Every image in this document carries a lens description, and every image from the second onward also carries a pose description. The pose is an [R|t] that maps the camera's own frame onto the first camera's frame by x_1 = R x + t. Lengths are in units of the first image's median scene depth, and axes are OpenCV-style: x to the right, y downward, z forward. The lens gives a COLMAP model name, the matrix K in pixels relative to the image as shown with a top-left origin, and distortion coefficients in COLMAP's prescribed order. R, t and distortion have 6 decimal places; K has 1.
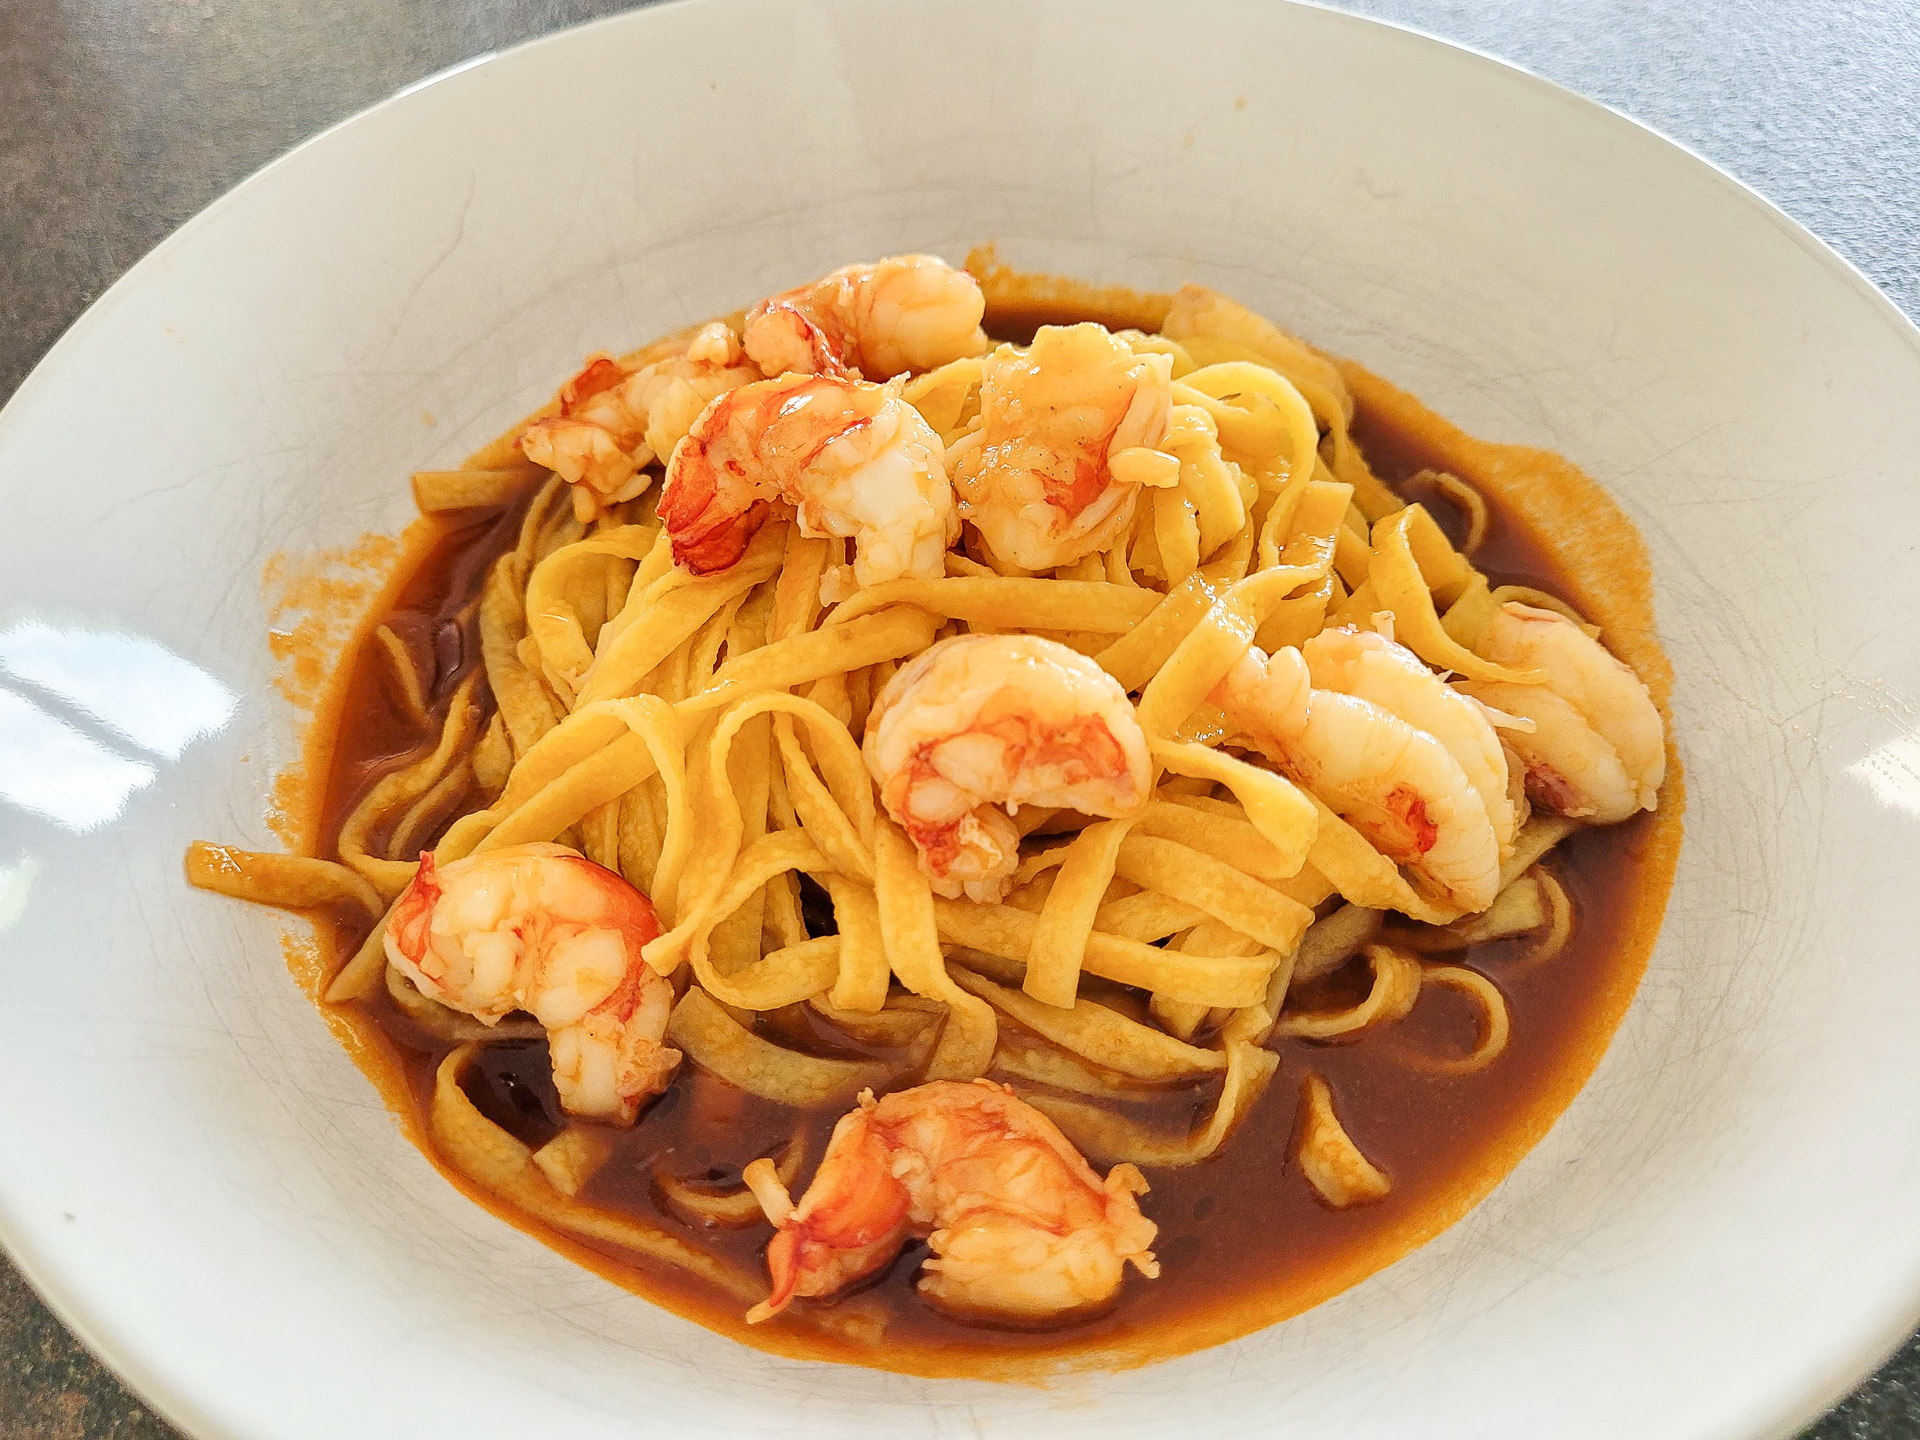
lens RADIAL K [[1448.3, 0, 915.6], [0, 1448.3, 624.8], [0, 0, 1]] dist [-0.009403, 0.003268]
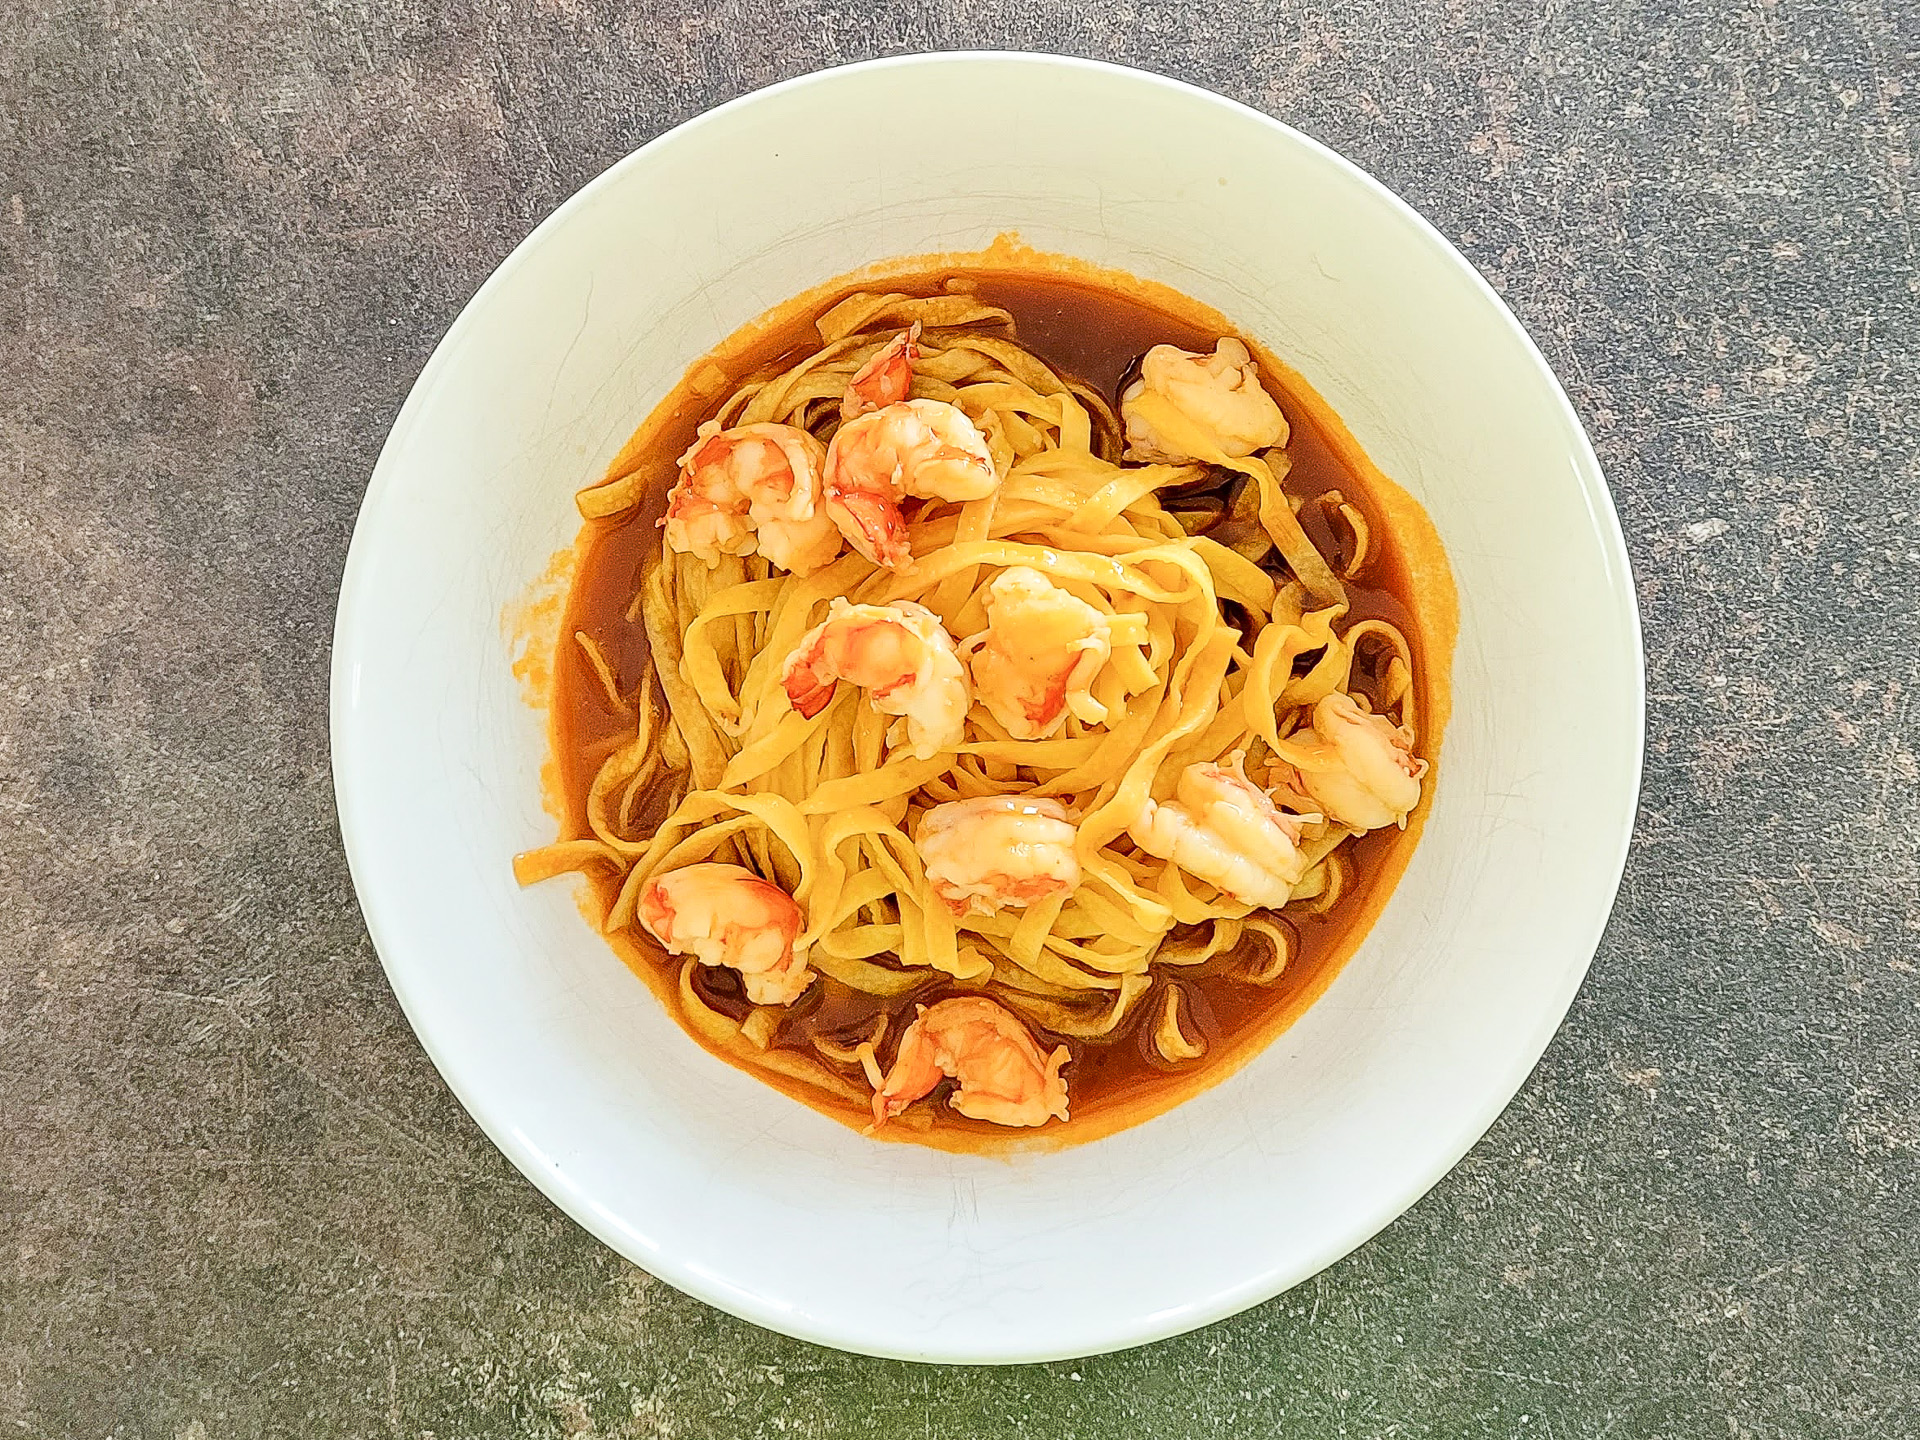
lens RADIAL K [[1448.3, 0, 961.5], [0, 1448.3, 722.1], [0, 0, 1]] dist [-0.009403, 0.003268]
pose [[0.999942, 0.000685, -0.010740, 0.035972], [0.004827, 0.863414, 0.504473, -0.885626], [0.009618, -0.504495, 0.863361, -0.385919]]
